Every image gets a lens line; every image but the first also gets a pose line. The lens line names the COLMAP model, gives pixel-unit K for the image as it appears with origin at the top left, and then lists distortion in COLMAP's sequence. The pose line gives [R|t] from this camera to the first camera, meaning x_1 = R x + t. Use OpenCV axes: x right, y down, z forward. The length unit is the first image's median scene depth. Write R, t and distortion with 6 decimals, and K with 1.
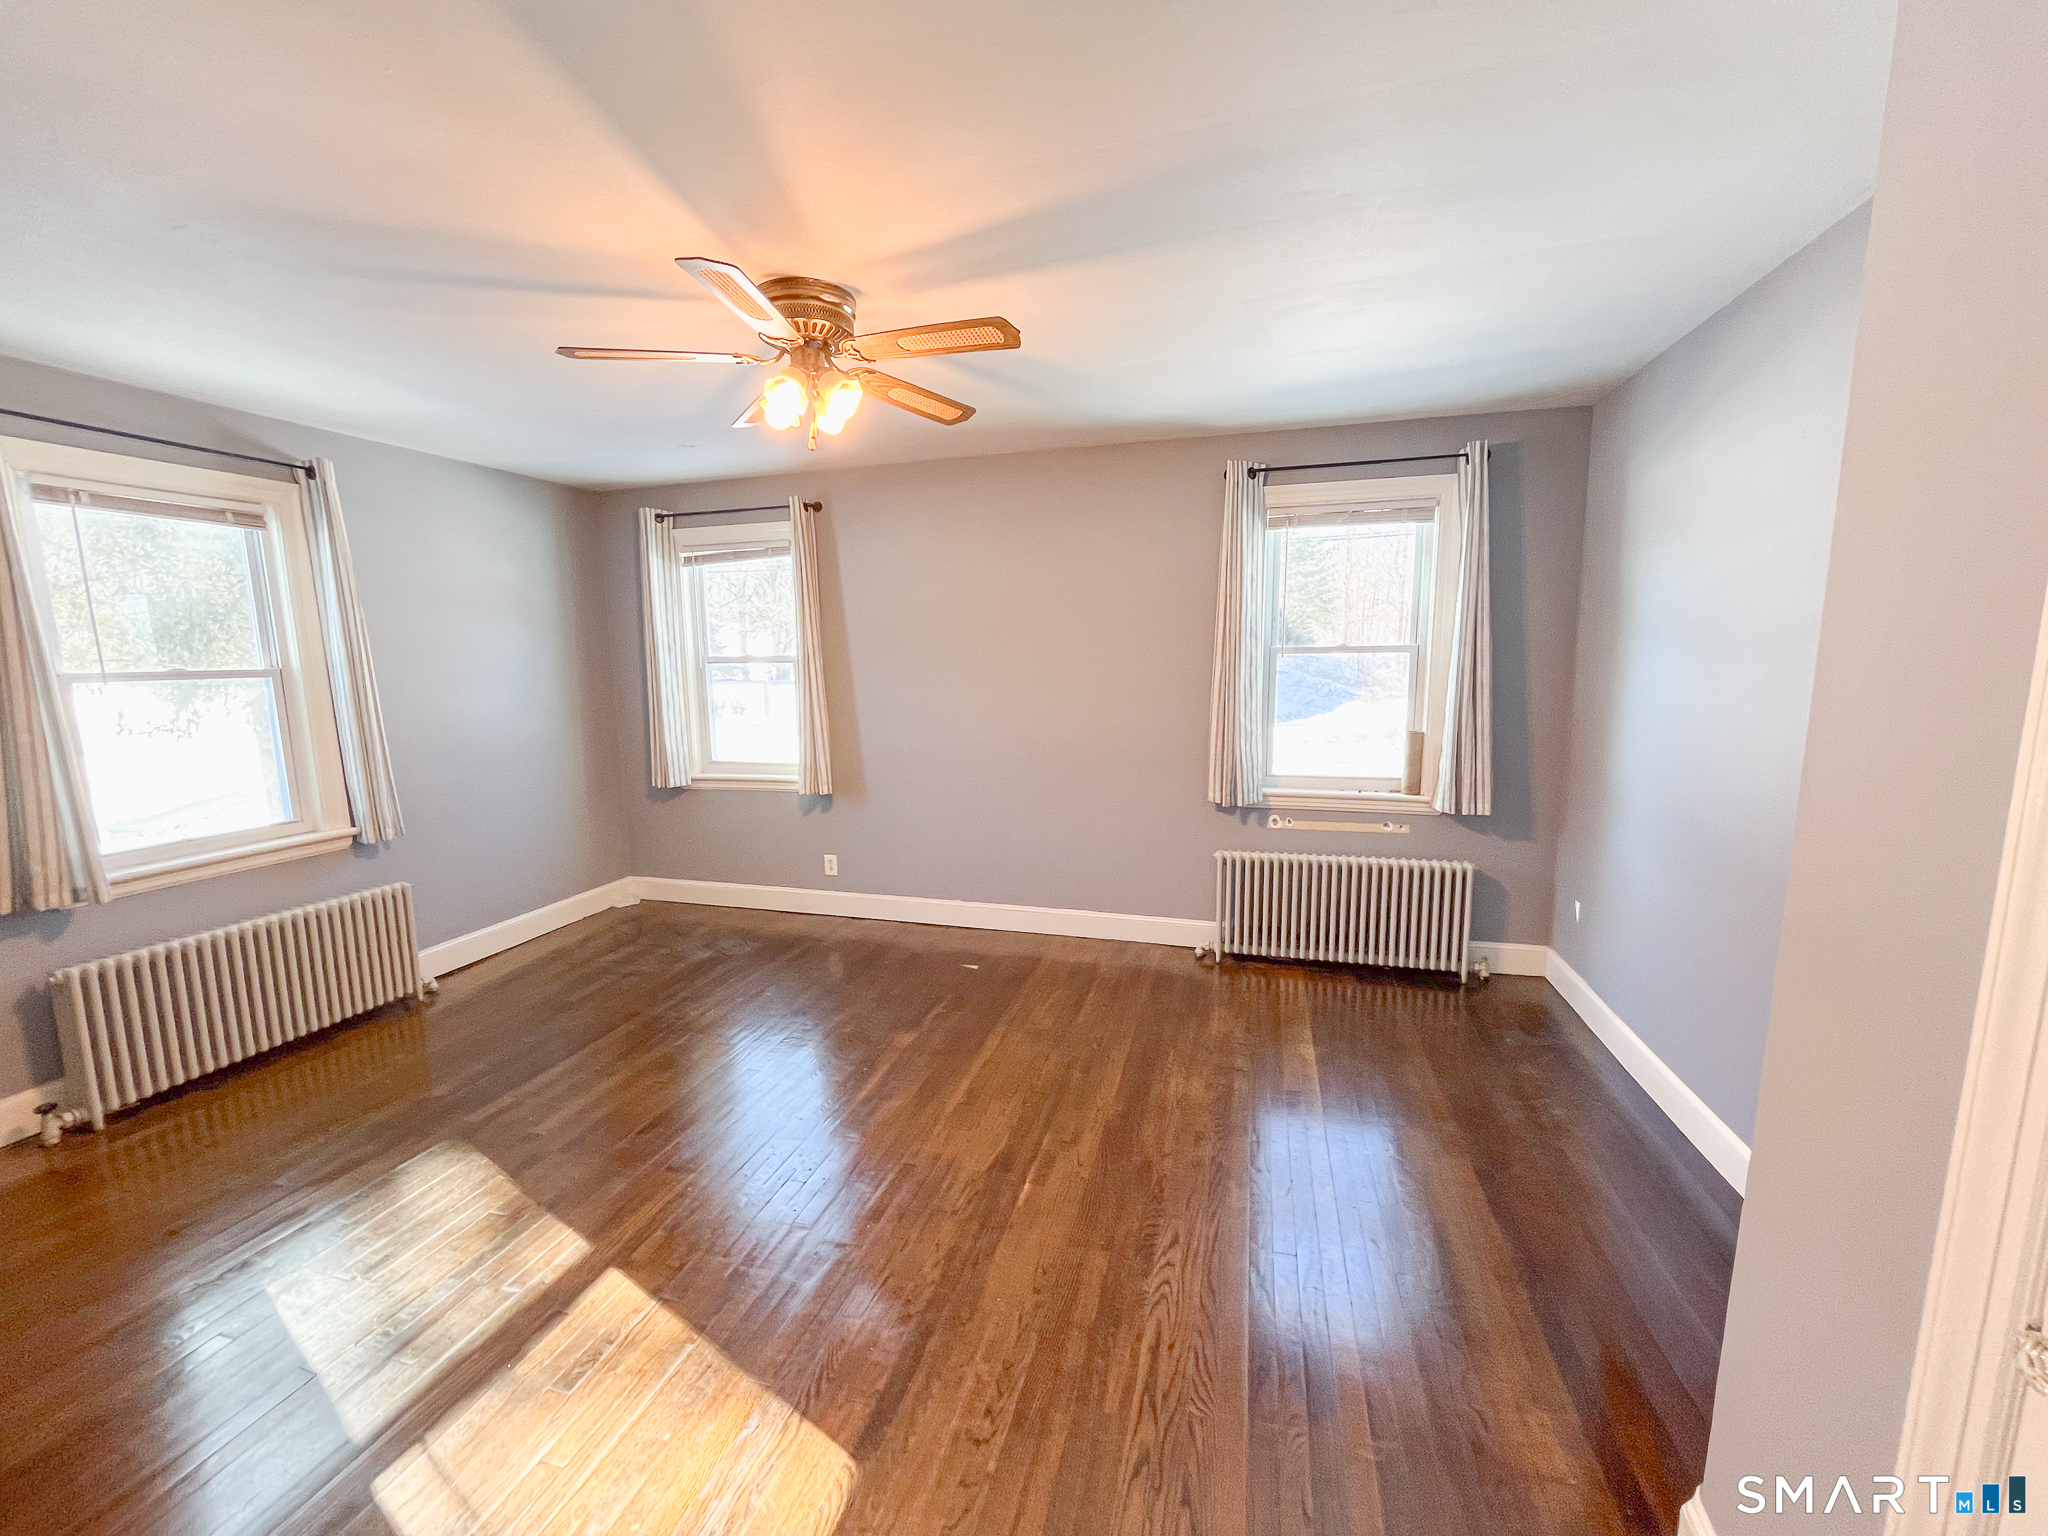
lens RADIAL K [[815.9, 0, 1024.0], [0, 815.9, 768.0], [0, 0, 1]] dist [-0.004705, 0.000065]
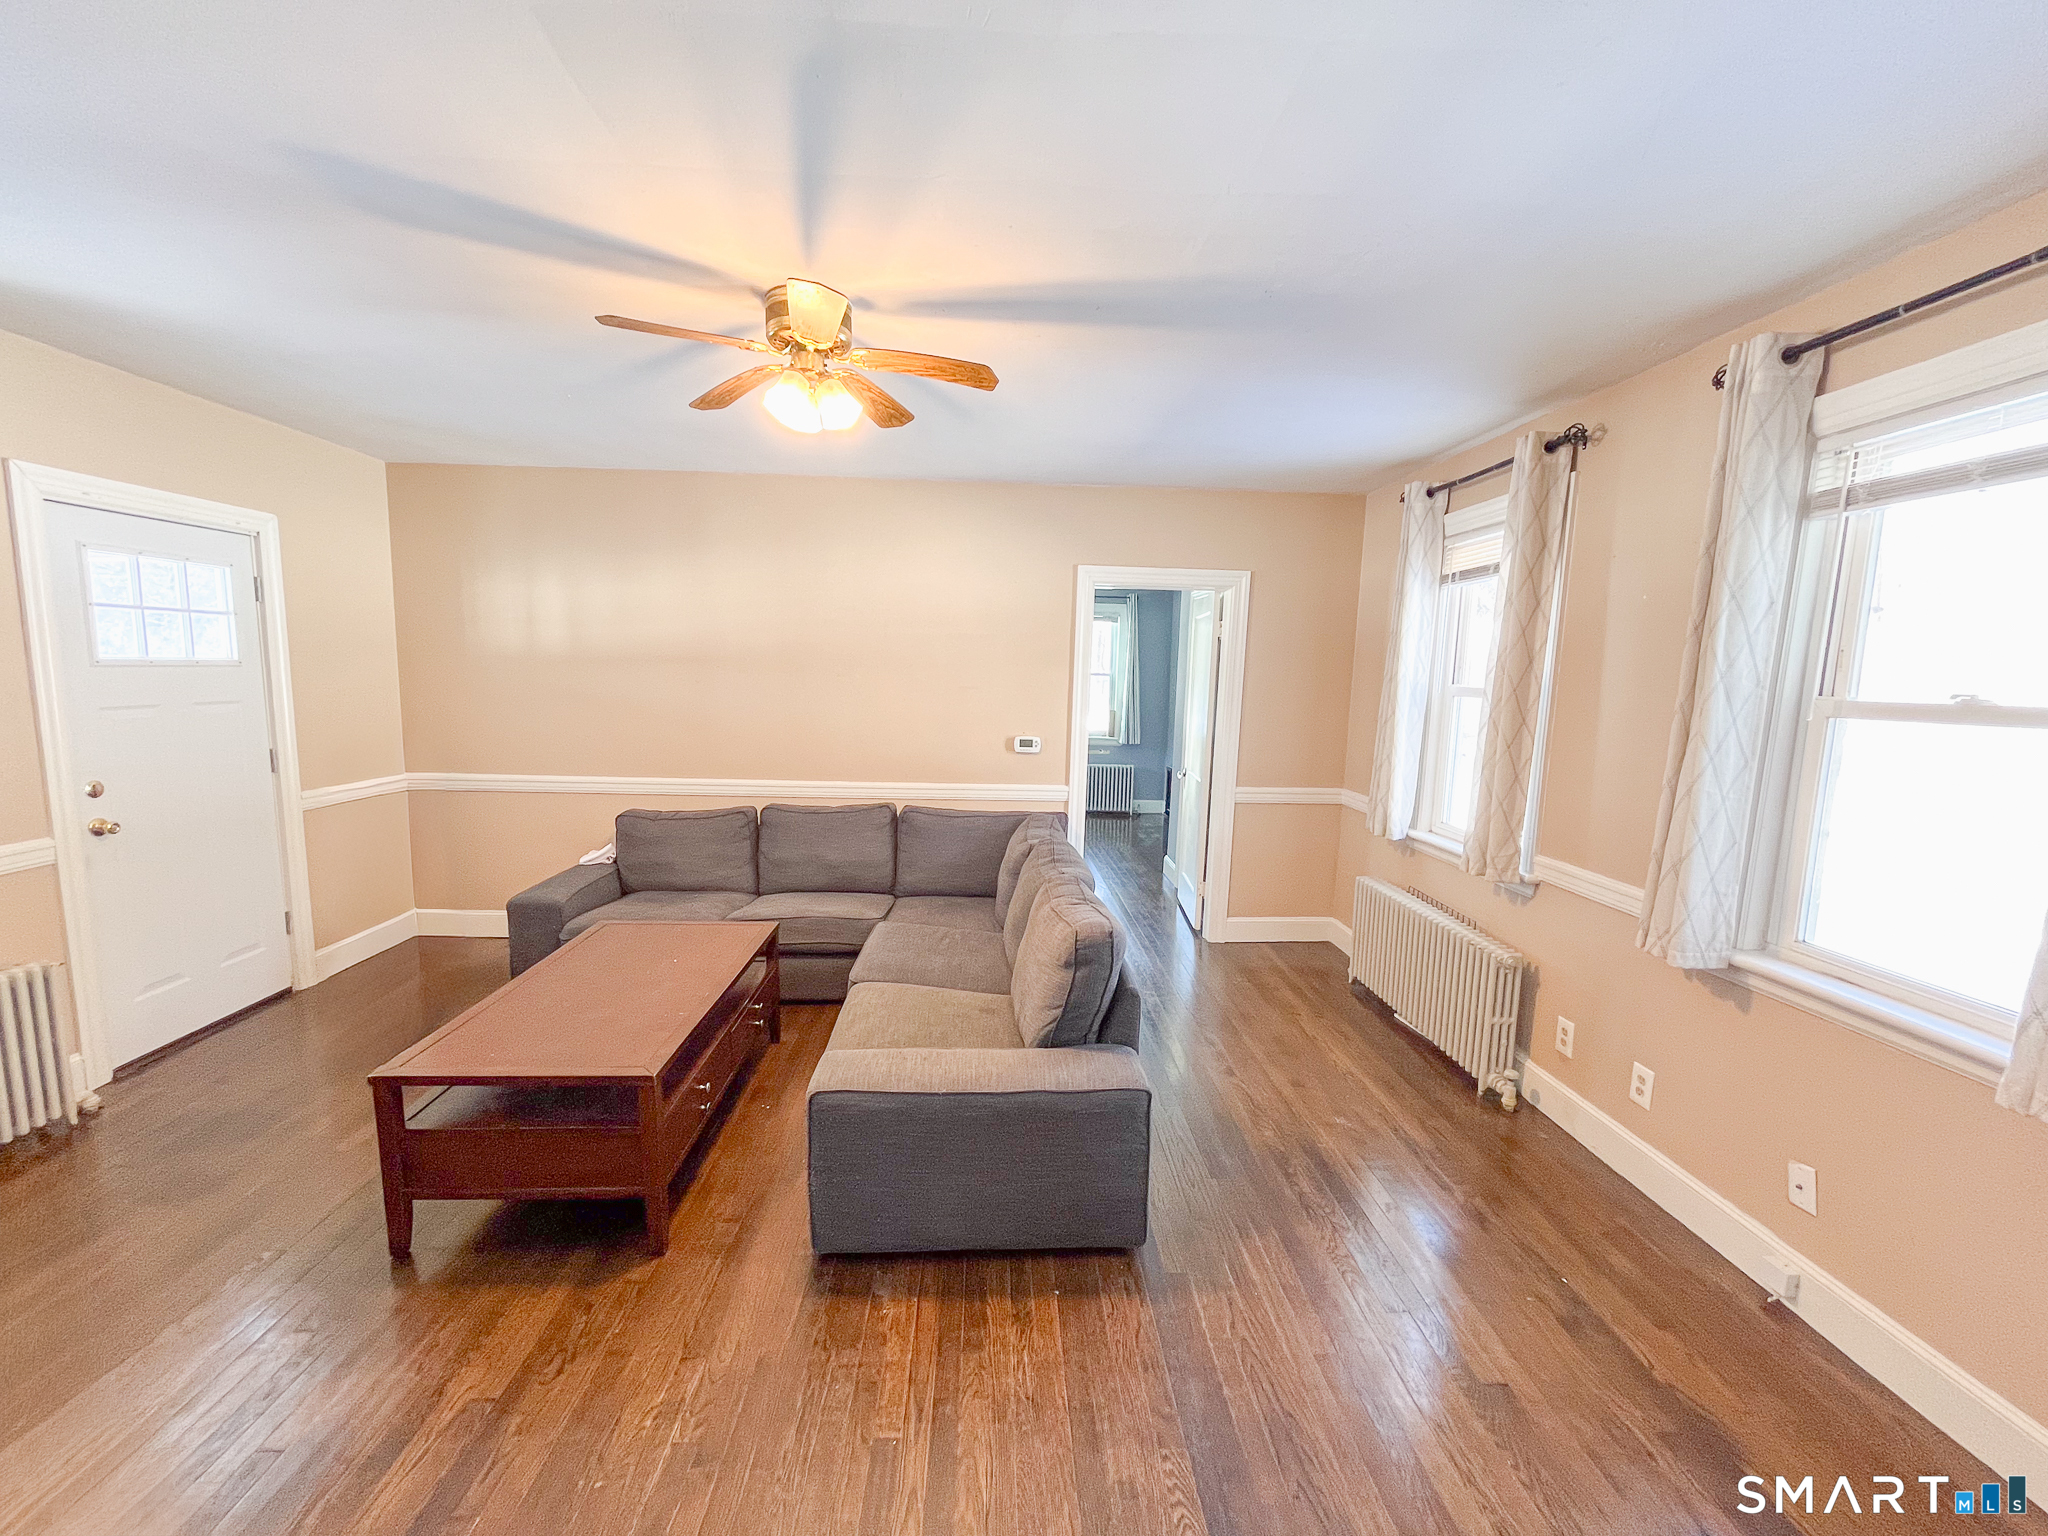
lens RADIAL K [[815.9, 0, 1024.0], [0, 815.9, 768.0], [0, 0, 1]] dist [-0.004705, 0.000065]
pose [[0.616611, -0.069873, 0.784161, -1.506906], [0.078703, 0.996535, 0.026909, 0.036400], [-0.783324, 0.045123, 0.619974, -0.245031]]
